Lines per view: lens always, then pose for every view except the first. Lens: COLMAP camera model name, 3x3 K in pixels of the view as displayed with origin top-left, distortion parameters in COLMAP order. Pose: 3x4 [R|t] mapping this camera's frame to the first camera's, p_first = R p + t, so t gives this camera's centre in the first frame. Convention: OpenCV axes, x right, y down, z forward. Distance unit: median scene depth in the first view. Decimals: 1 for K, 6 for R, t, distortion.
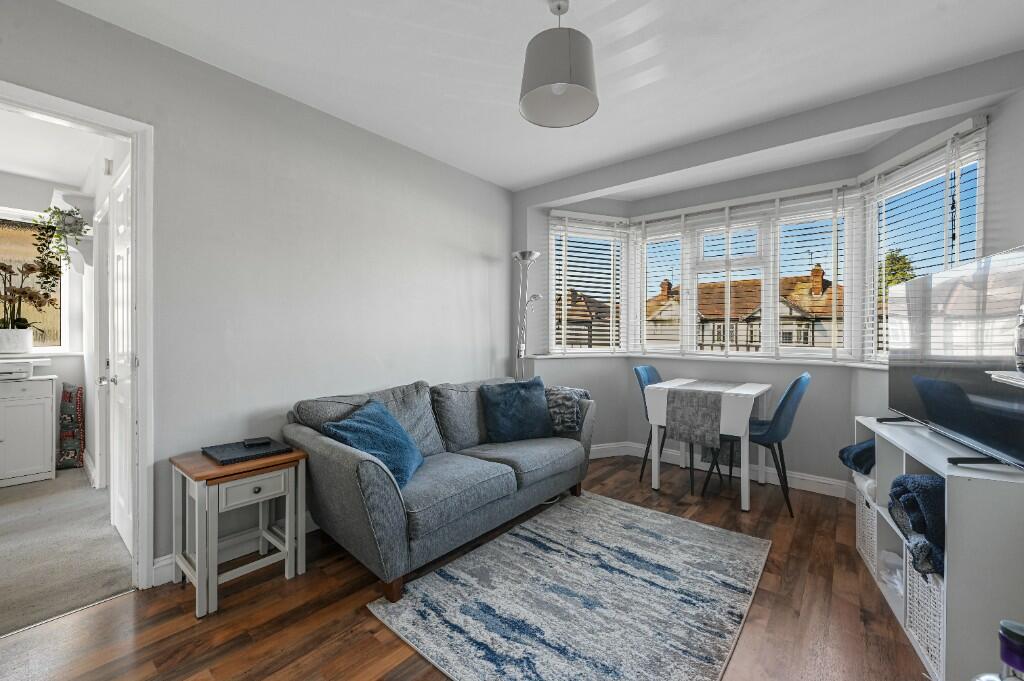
lens RADIAL K [[420.0, 0, 512.5], [0, 420.0, 338.4], [0, 0, 1]] dist [-0.007378, 0.000864]
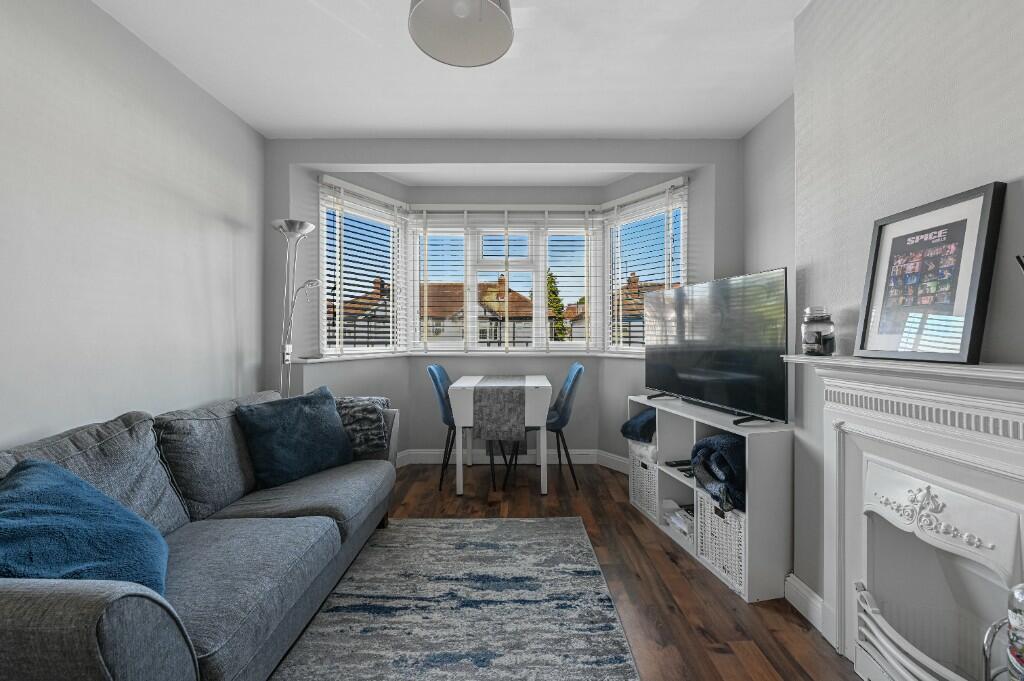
lens RADIAL K [[420.0, 0, 521.9], [0, 420.0, 334.9], [0, 0, 1]] dist [-0.007378, 0.000864]
pose [[0.762060, -0.008146, 0.647455, -0.191658], [0.010518, 0.999945, 0.000201, 0.000599], [-0.647421, 0.006656, 0.762103, 0.221492]]
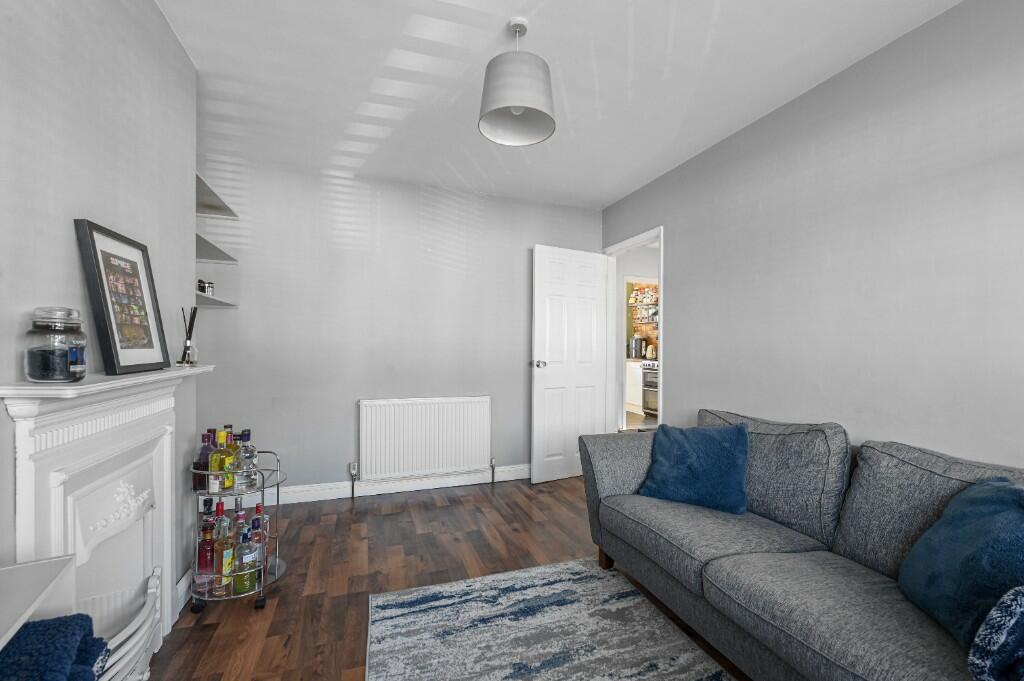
lens RADIAL K [[420.0, 0, 506.5], [0, 420.0, 346.1], [0, 0, 1]] dist [-0.007378, 0.000864]
pose [[-0.531744, -0.012197, -0.846818, 0.627412], [-0.017059, 0.999848, -0.003689, -0.005141], [0.846734, 0.012484, -0.531871, 0.966816]]
